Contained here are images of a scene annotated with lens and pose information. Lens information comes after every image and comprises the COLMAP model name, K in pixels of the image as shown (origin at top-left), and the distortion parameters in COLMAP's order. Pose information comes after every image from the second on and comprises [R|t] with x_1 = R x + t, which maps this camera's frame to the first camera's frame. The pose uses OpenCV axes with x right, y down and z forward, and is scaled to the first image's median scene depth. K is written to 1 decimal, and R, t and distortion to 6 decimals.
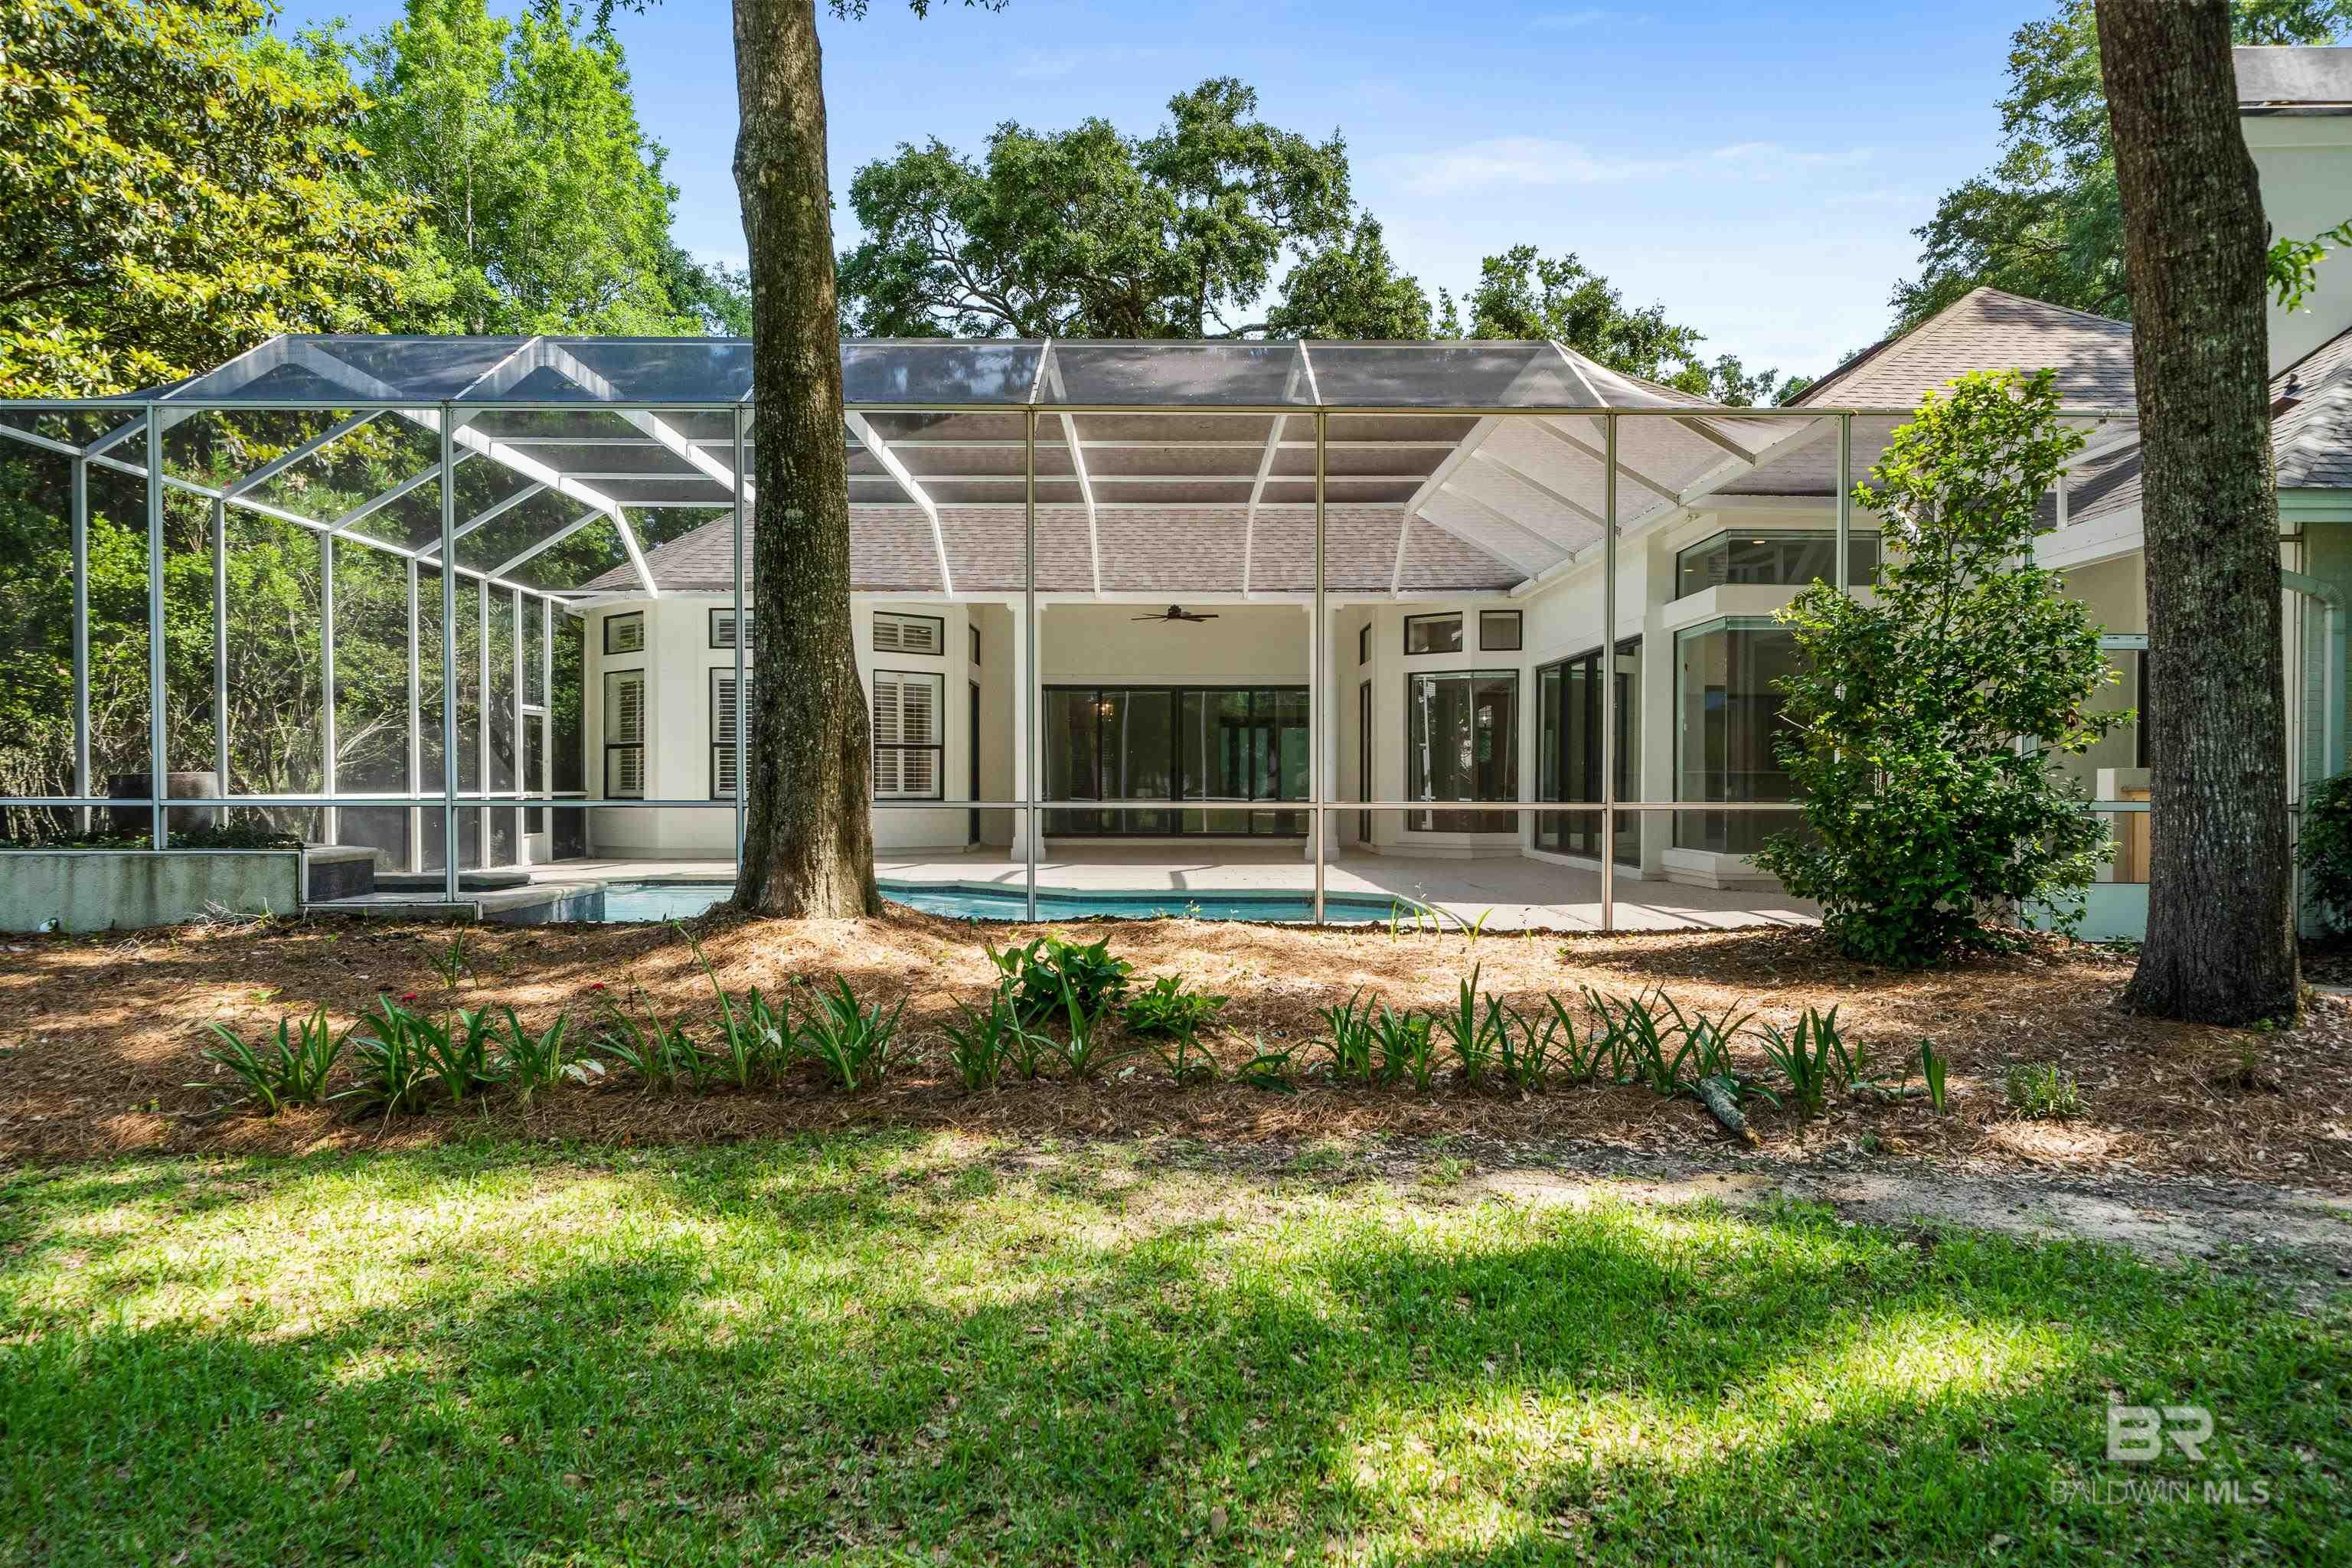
lens RADIAL K [[1611.0, 0, 1175.3], [0, 1611.0, 760.5], [0, 0, 1]] dist [0.003605, -0.000841]
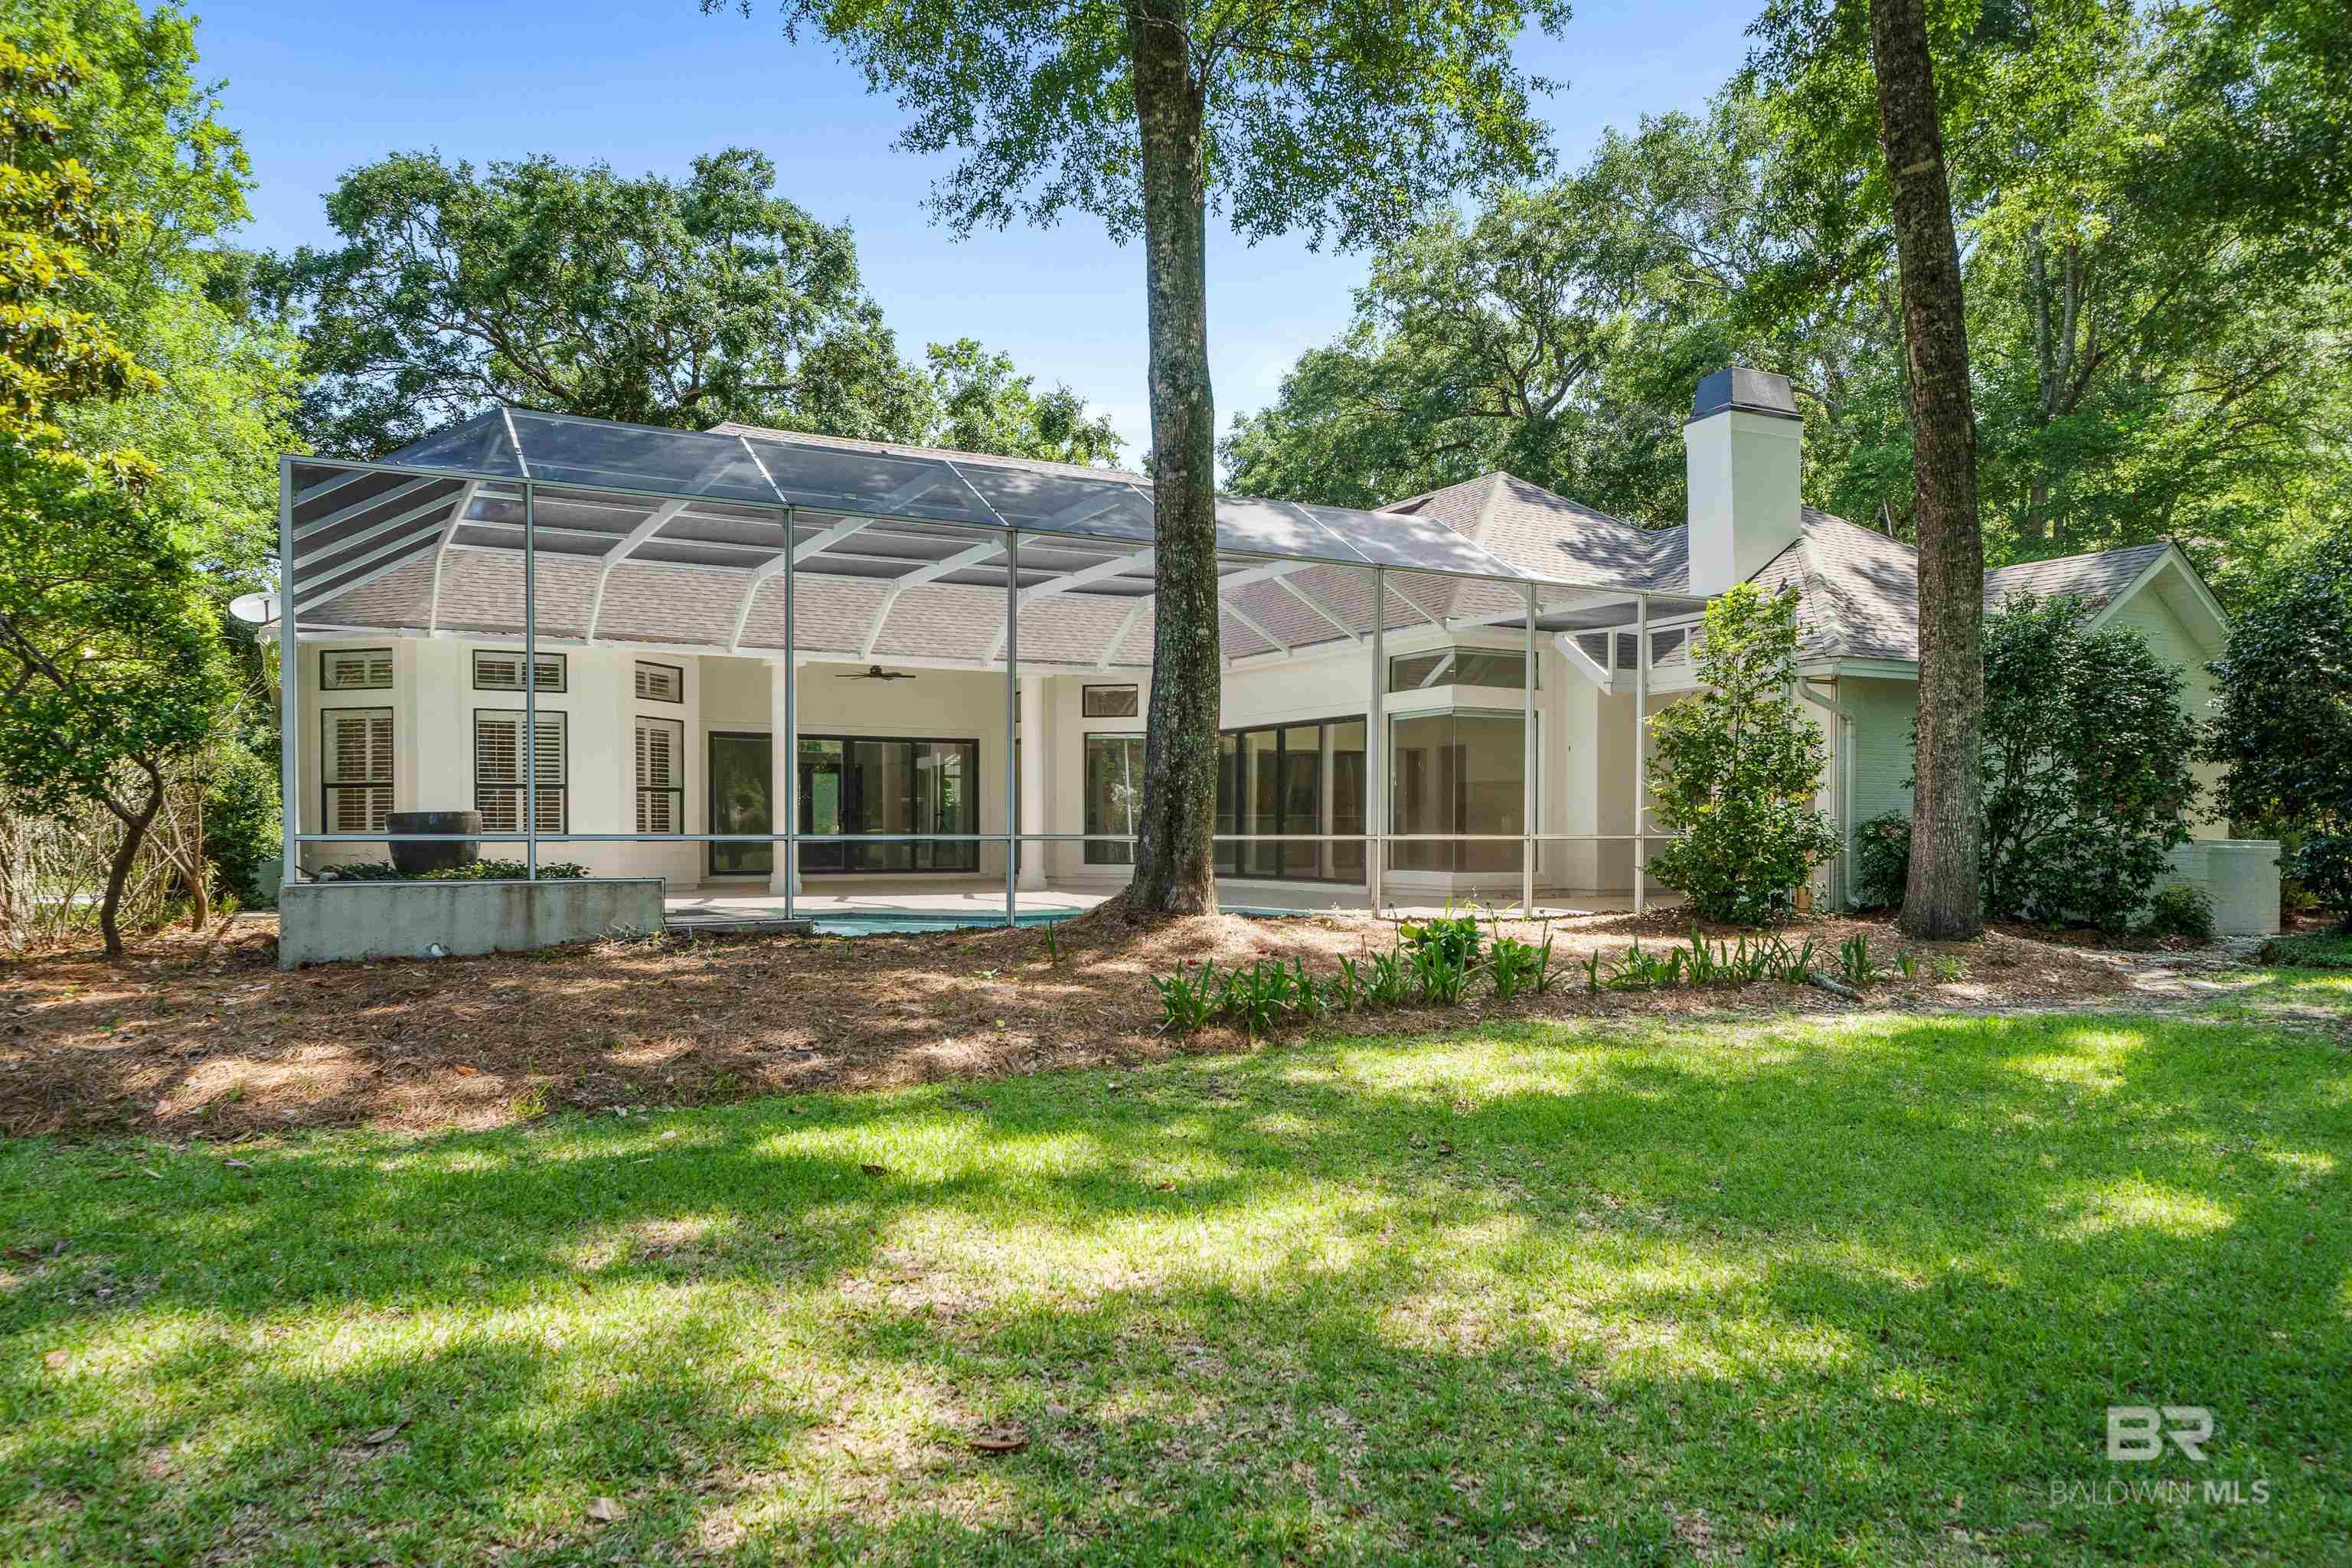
lens RADIAL K [[1585.4, 0, 1238.9], [0, 1585.4, 818.2], [0, 0, 1]] dist [-0.004216, -0.002195]
pose [[0.871924, 0.000717, 0.489641, -0.342885], [-0.005185, 0.999956, 0.007768, 0.000316], [-0.489614, -0.009312, 0.871890, -0.092976]]
